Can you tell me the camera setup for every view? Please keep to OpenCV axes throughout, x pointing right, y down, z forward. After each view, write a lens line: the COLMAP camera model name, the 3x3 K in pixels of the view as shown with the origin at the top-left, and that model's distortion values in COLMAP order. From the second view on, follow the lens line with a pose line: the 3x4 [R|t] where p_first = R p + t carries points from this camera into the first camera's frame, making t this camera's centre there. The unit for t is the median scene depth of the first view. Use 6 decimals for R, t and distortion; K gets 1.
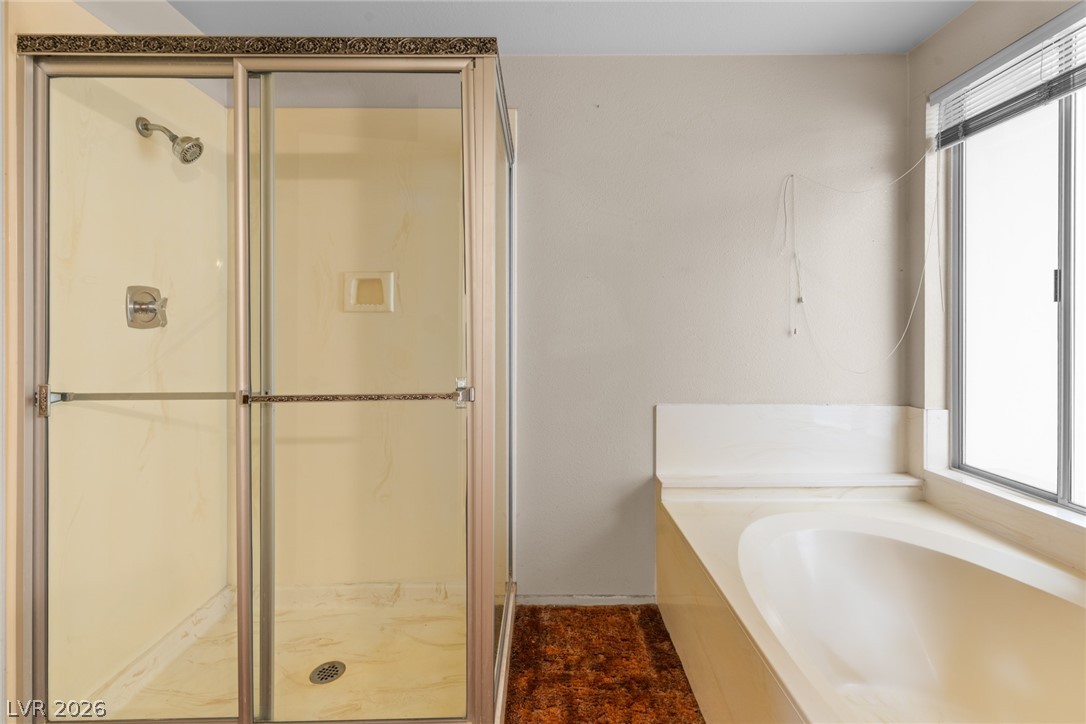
lens RADIAL K [[498.0, 0, 544.8], [0, 498.0, 331.2], [0, 0, 1]] dist [-0.000251, 0.000022]
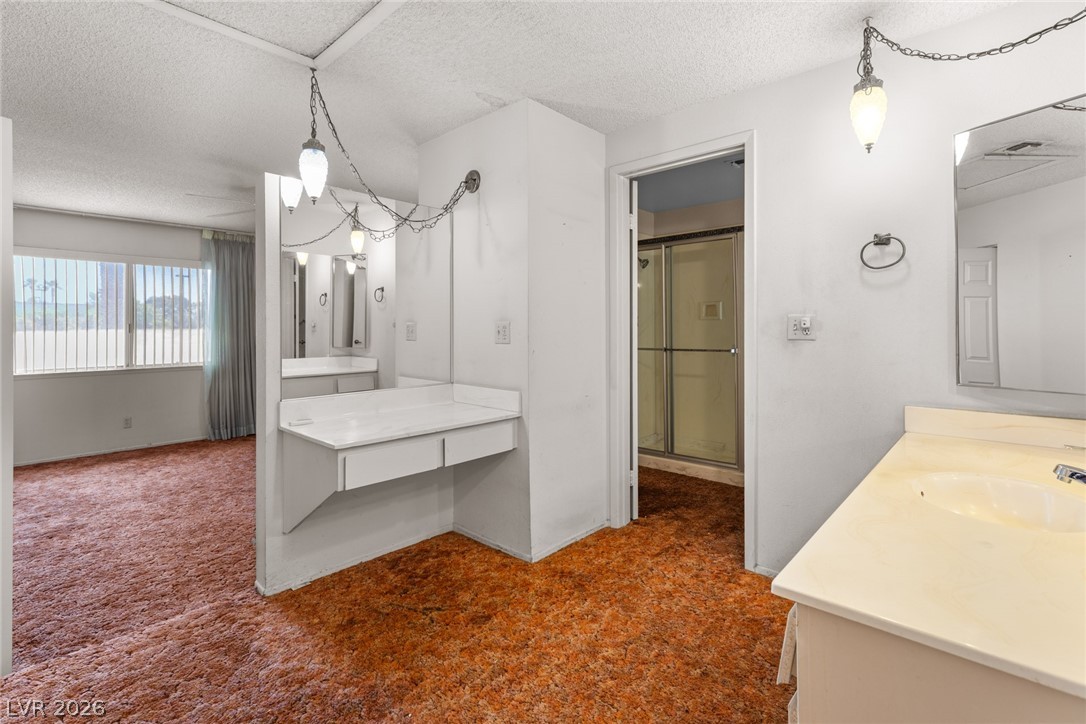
lens RADIAL K [[498.0, 0, 545.5], [0, 498.0, 328.3], [0, 0, 1]] dist [-0.000251, 0.000022]
pose [[0.737262, -0.003897, -0.675595, 0.649252], [0.007284, 0.999971, 0.002181, -0.010557], [0.675567, -0.006529, 0.737269, -1.227799]]
